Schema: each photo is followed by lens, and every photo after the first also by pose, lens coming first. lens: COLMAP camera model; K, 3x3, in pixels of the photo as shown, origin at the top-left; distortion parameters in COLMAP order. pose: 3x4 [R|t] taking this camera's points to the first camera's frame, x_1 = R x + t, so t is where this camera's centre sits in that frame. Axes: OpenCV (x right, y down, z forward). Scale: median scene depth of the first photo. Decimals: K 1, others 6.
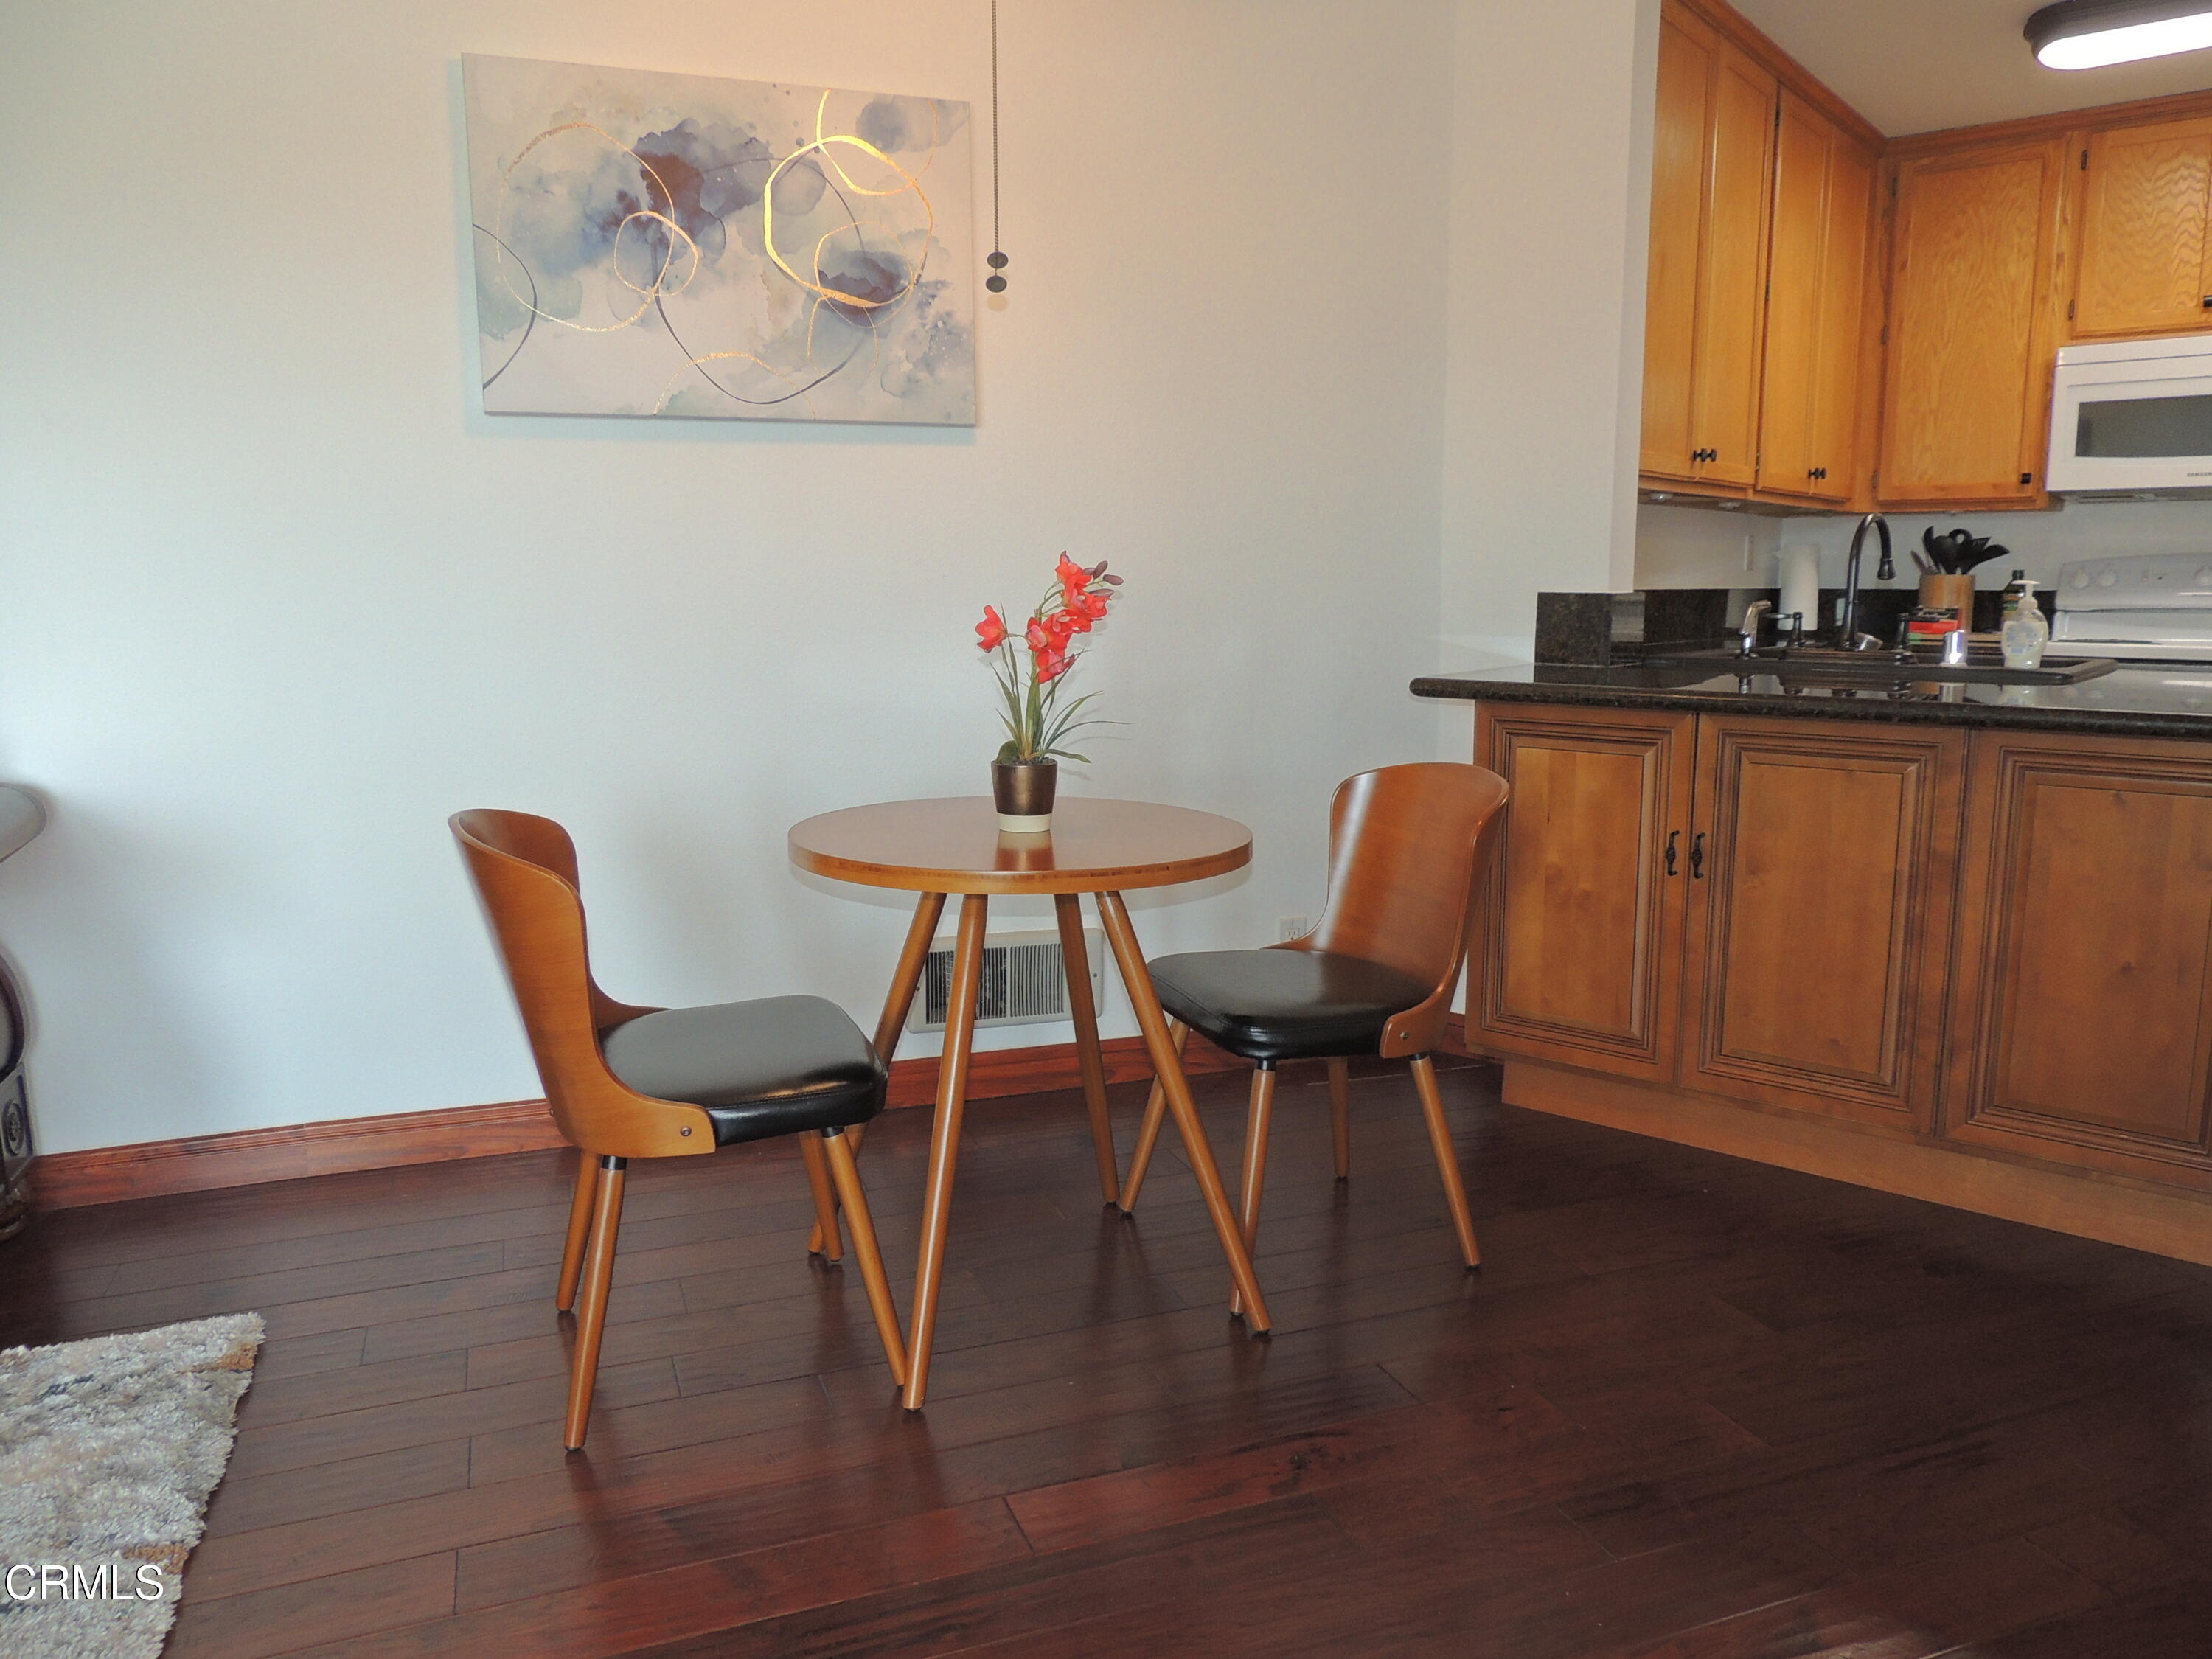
lens RADIAL K [[1576.1, 0, 1106.0], [0, 1576.1, 829.5], [0, 0, 1]] dist [-0.025804, 0.002685]
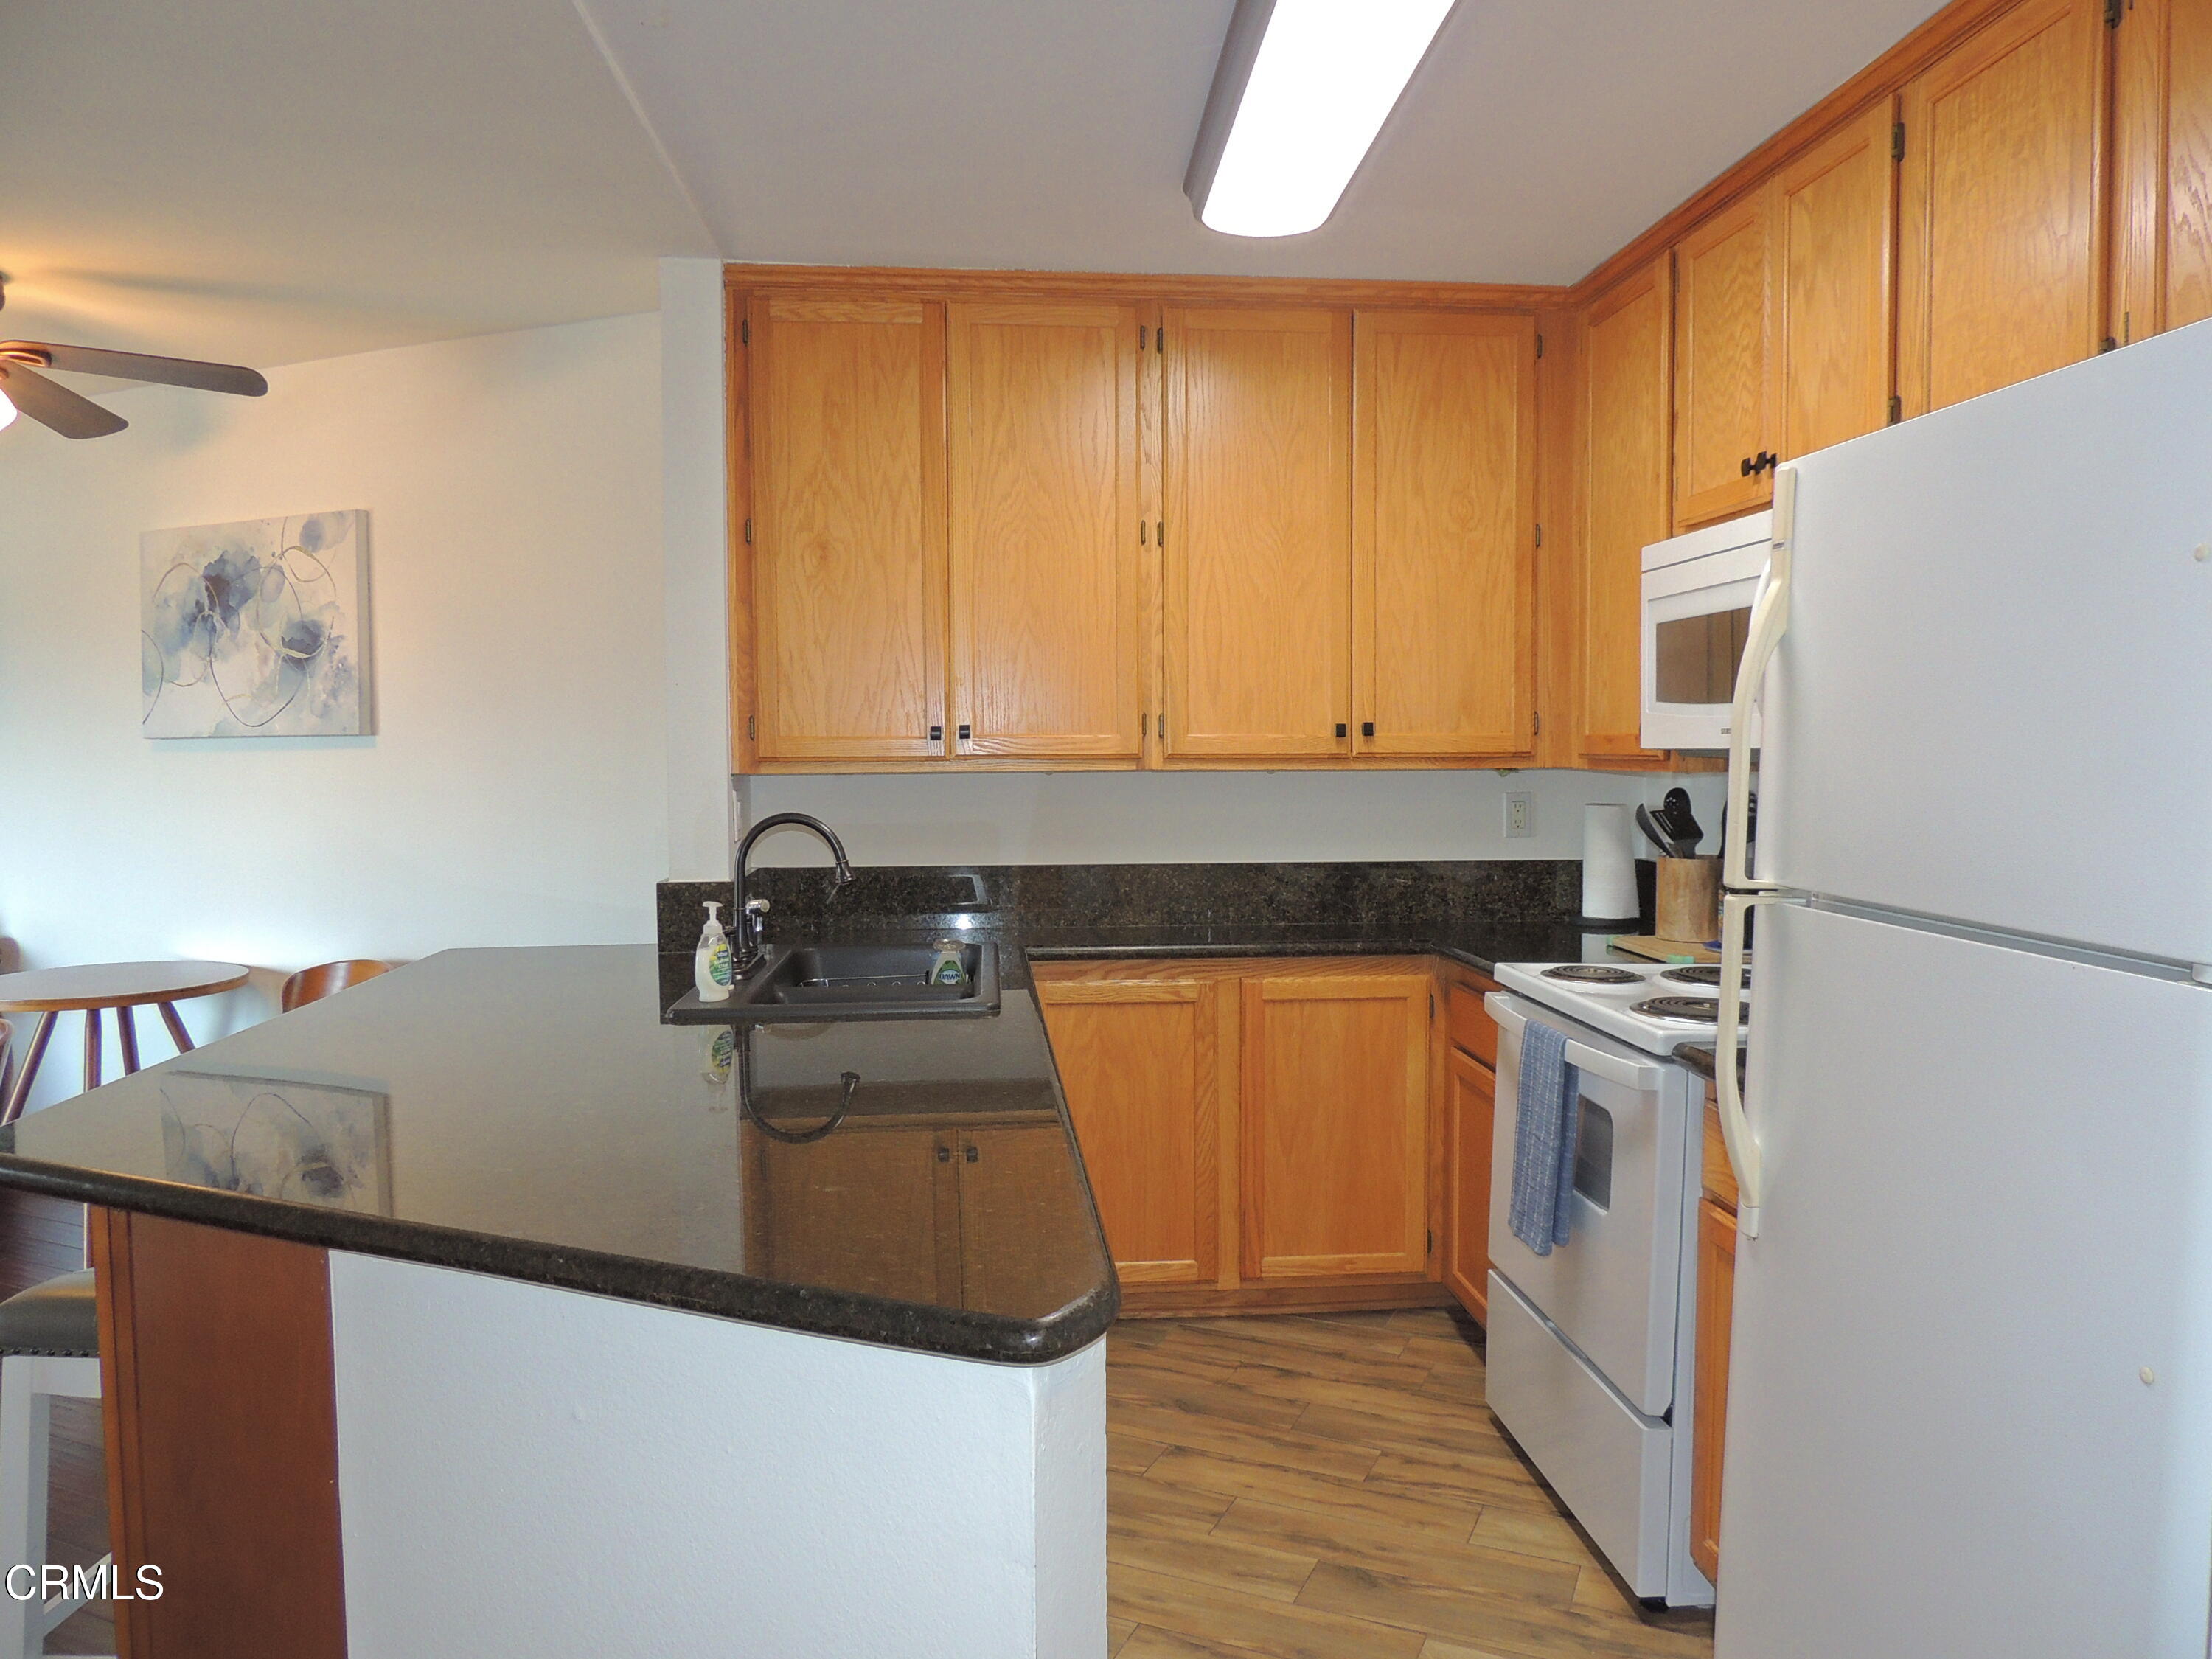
lens RADIAL K [[1576.1, 0, 1106.0], [0, 1576.1, 829.5], [0, 0, 1]] dist [-0.025804, 0.002685]
pose [[0.705130, 0.036344, -0.708146, 0.967830], [-0.108144, 0.992514, -0.056745, -0.120484], [0.700782, 0.116594, 0.703783, 0.361195]]
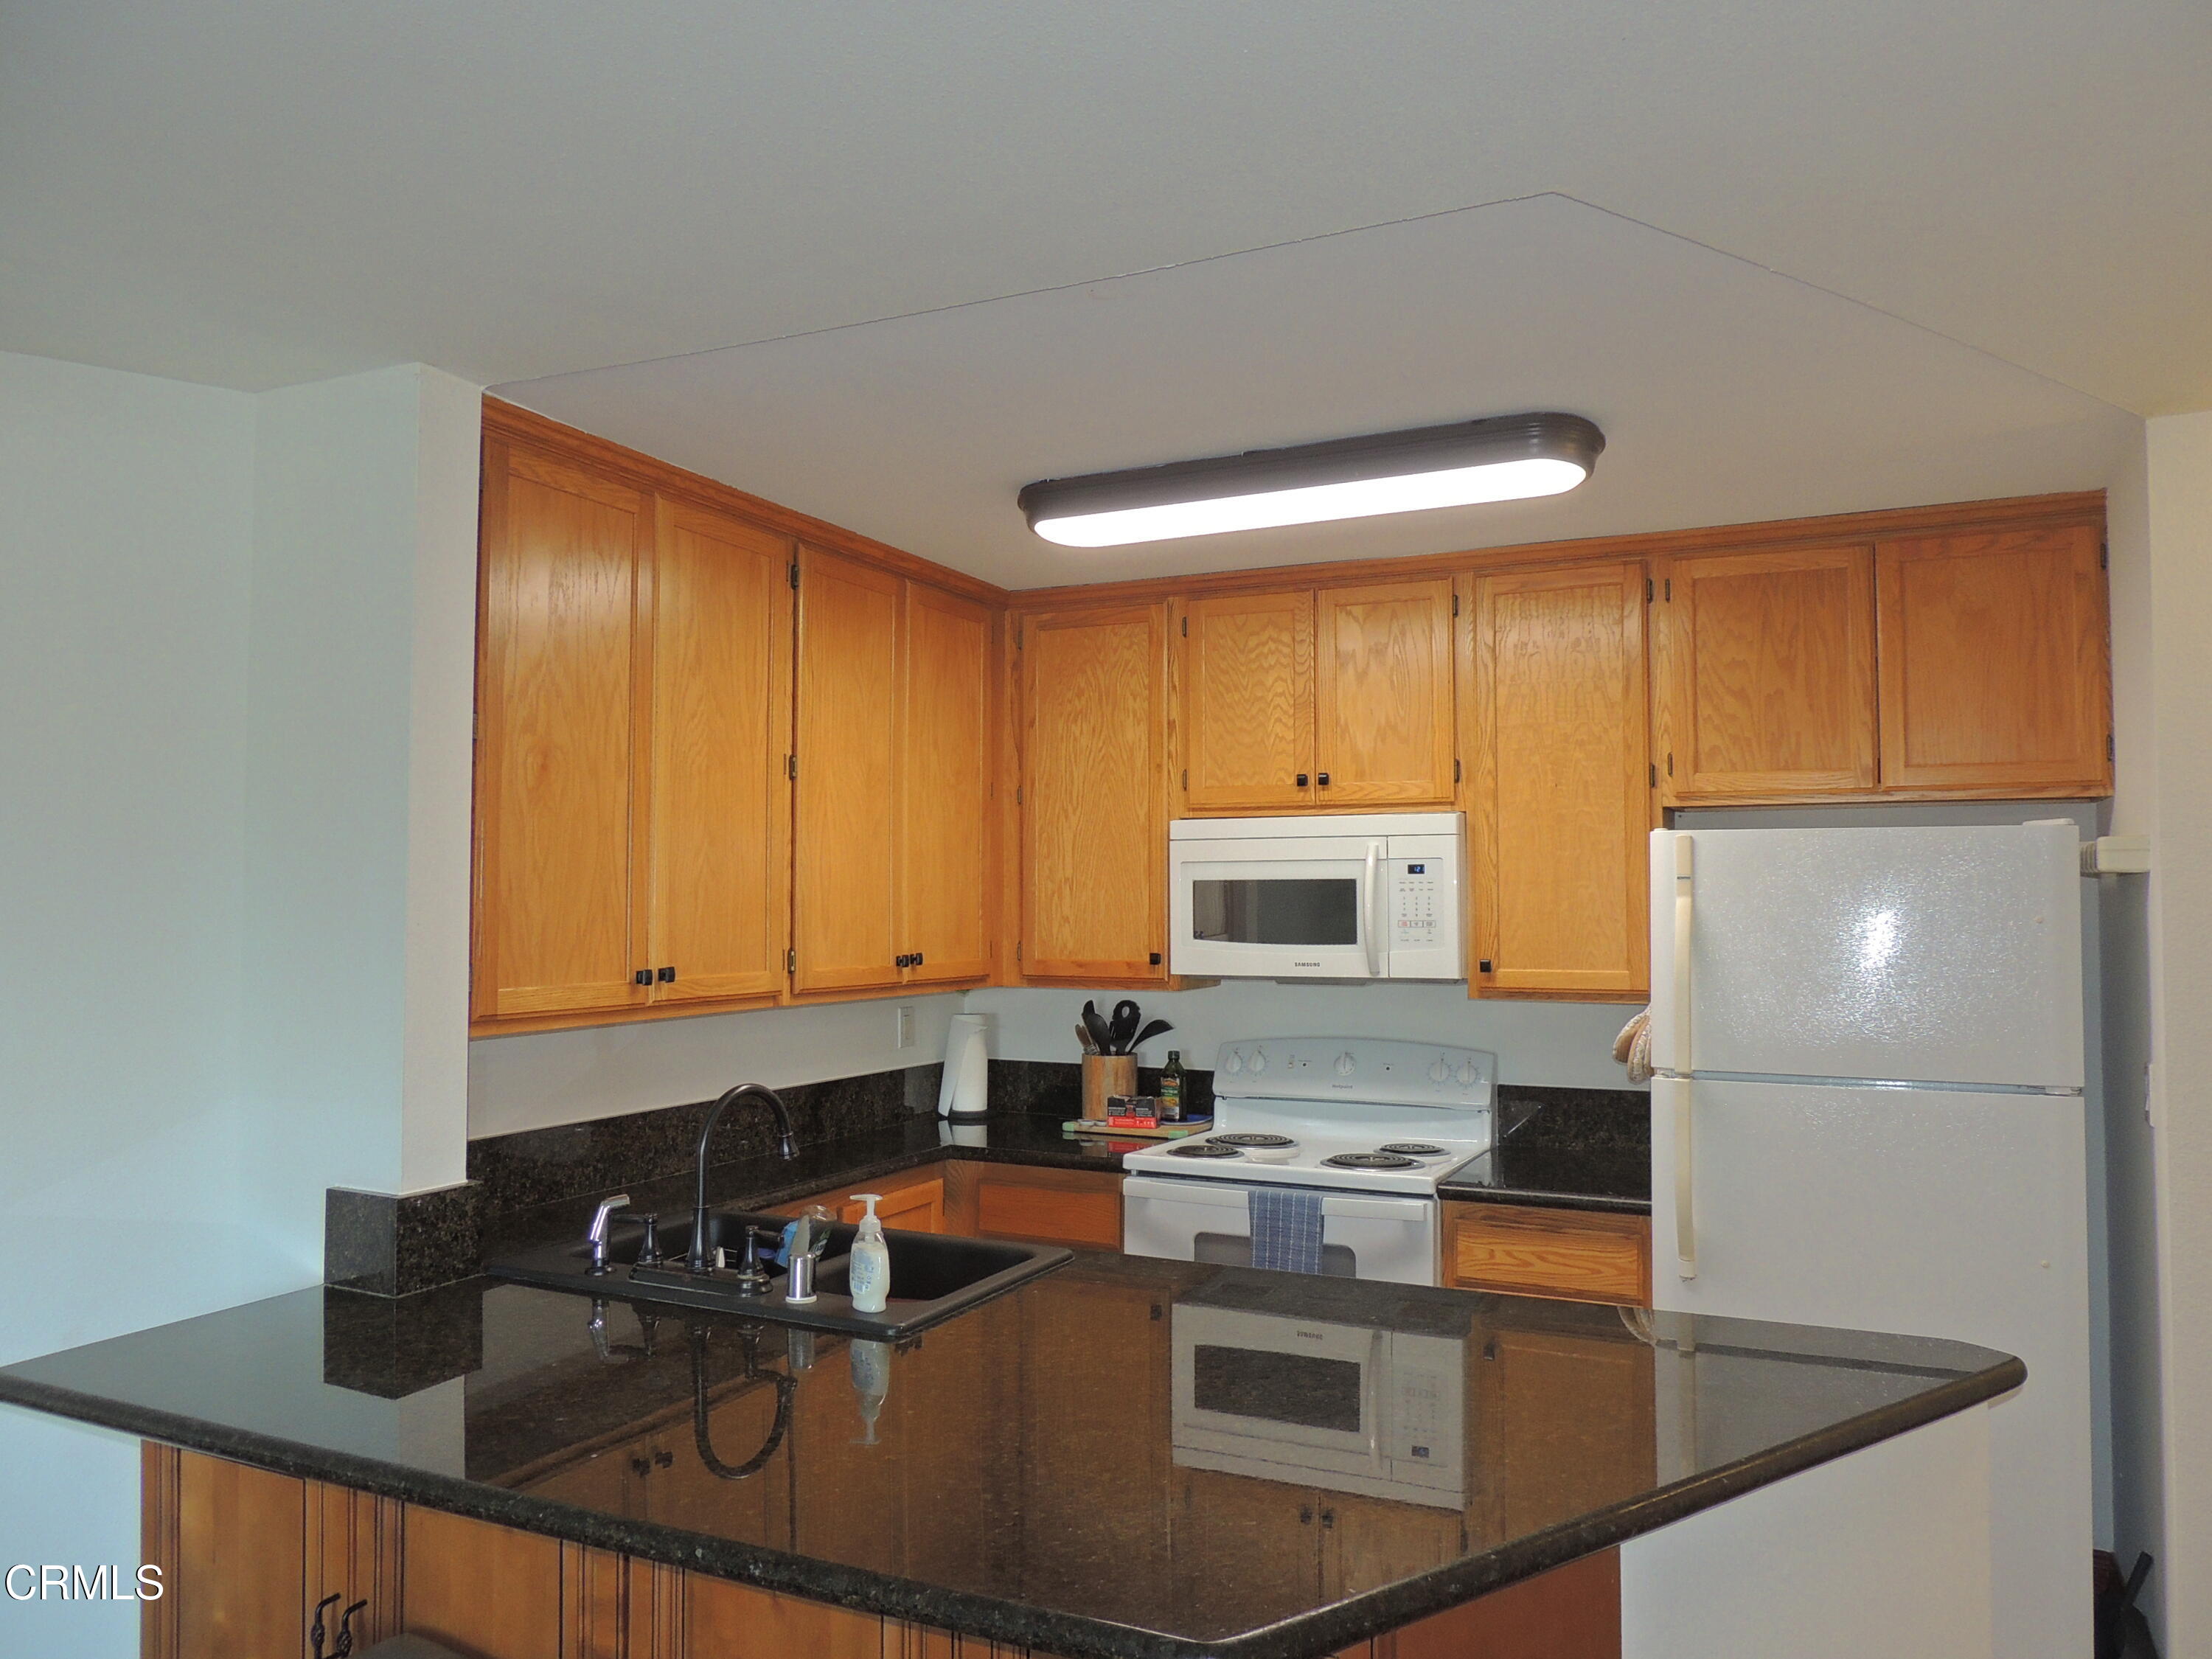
lens RADIAL K [[1576.1, 0, 1106.0], [0, 1576.1, 829.5], [0, 0, 1]] dist [-0.025804, 0.002685]
pose [[0.969349, 0.014355, 0.245266, 0.353900], [0.035779, 0.979401, -0.198729, -0.123661], [-0.243067, 0.201413, 0.948868, 0.131994]]
